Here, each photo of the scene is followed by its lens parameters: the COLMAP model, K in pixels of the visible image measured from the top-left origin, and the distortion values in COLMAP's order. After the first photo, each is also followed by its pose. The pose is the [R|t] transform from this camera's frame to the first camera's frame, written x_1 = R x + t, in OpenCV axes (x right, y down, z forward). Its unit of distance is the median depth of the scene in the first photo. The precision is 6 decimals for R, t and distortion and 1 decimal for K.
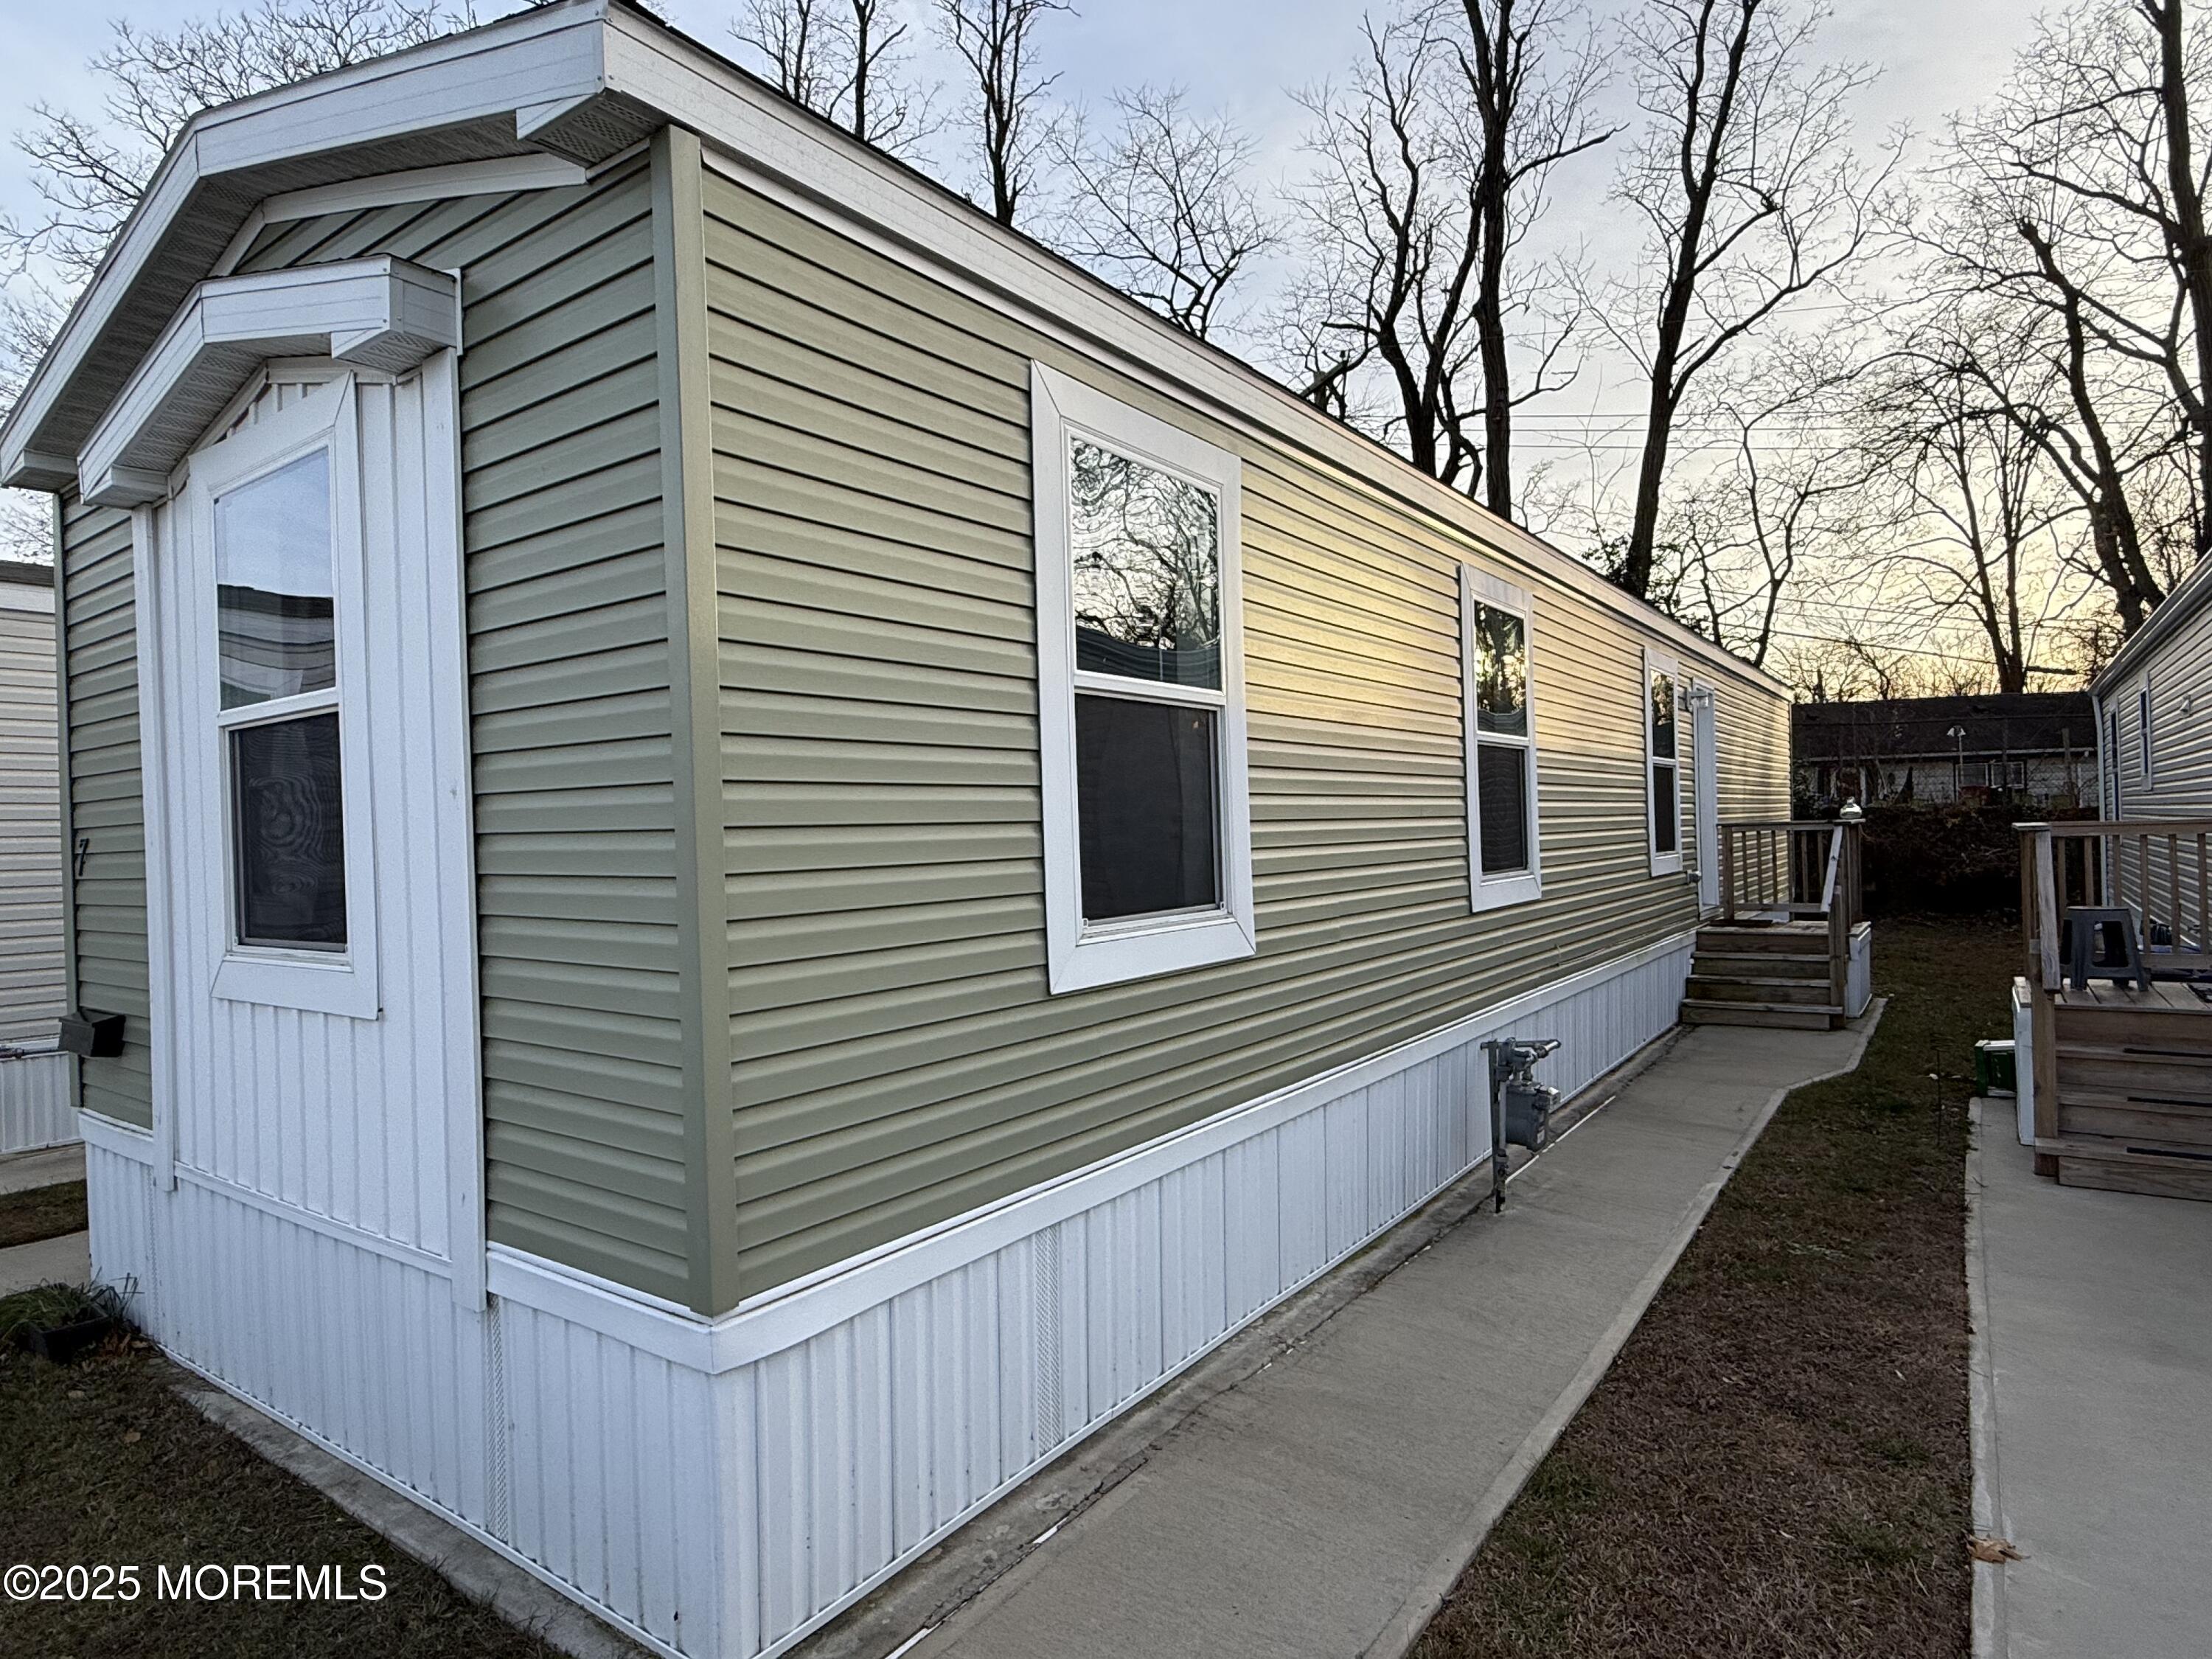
lens RADIAL K [[1234.7, 0, 1103.0], [0, 1234.7, 846.1], [0, 0, 1]] dist [0.000998, -0.001009]
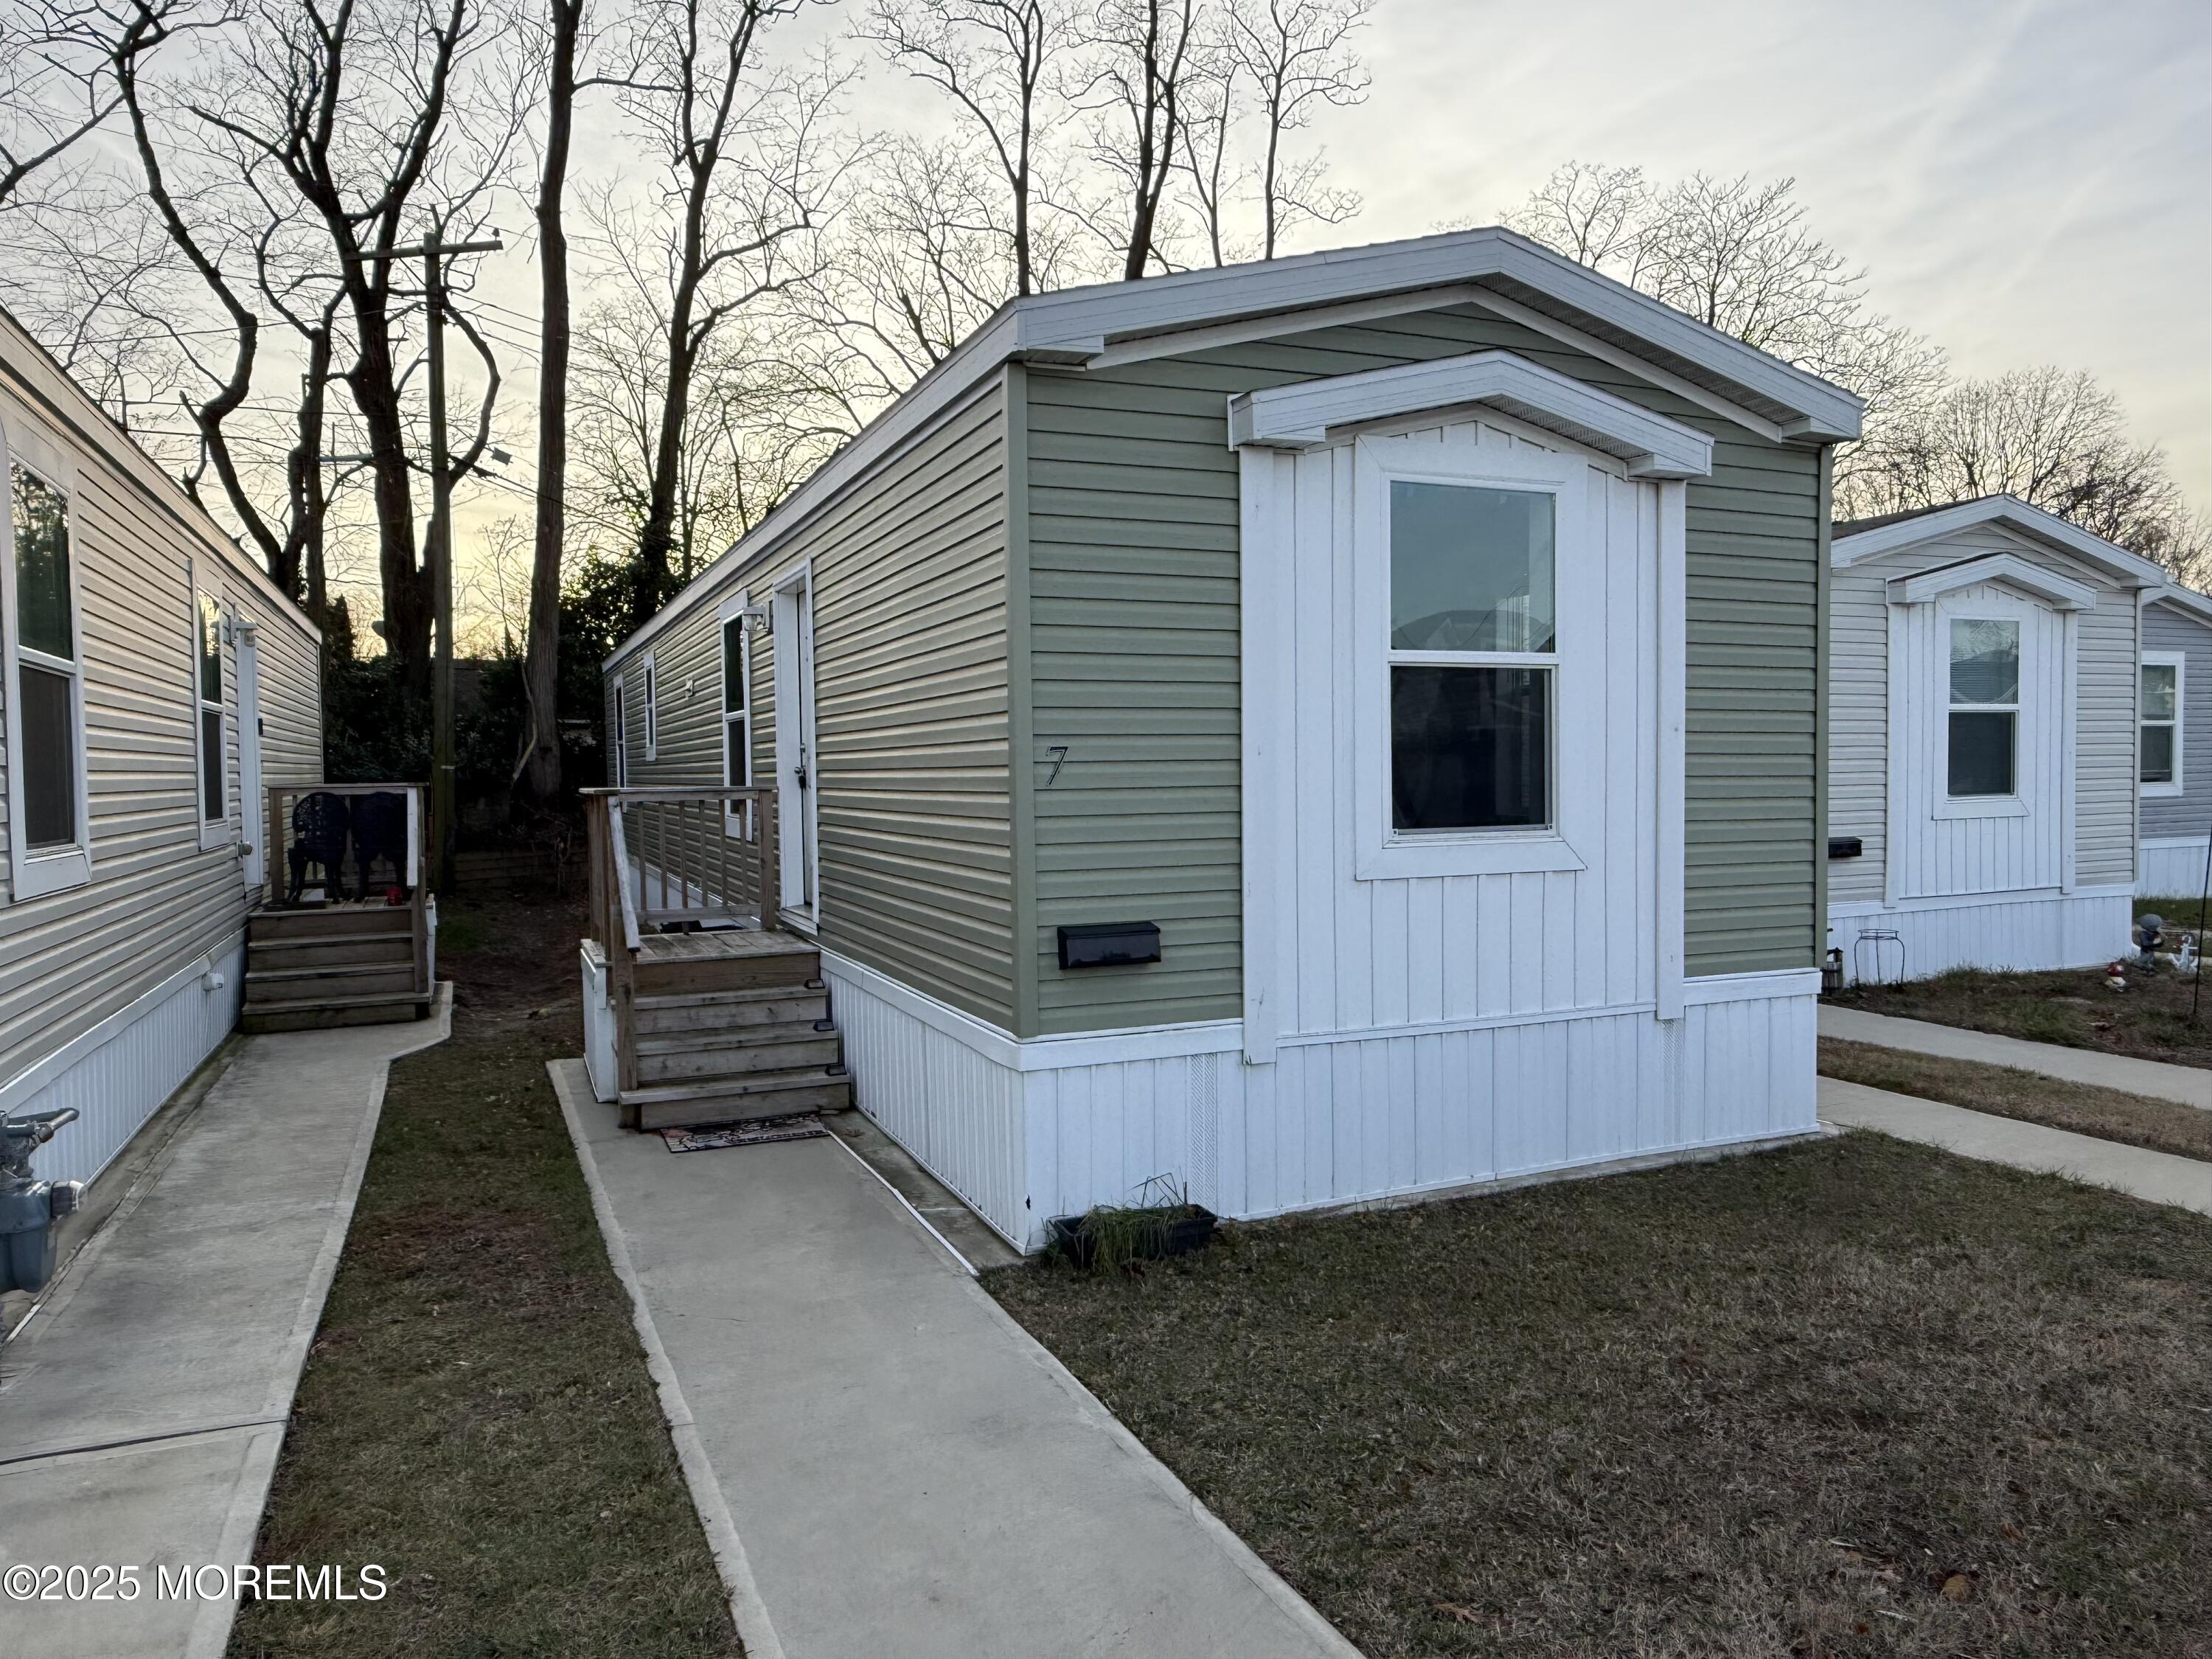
lens RADIAL K [[1462.4, 0, 1102.5], [0, 1462.4, 819.6], [0, 0, 1]] dist [0.000620, 0.000327]
pose [[0.507021, -0.005573, 0.861916, -0.113401], [0.002566, 0.999984, 0.004956, 0.003059], [-0.861930, -0.000301, 0.507027, 0.026187]]
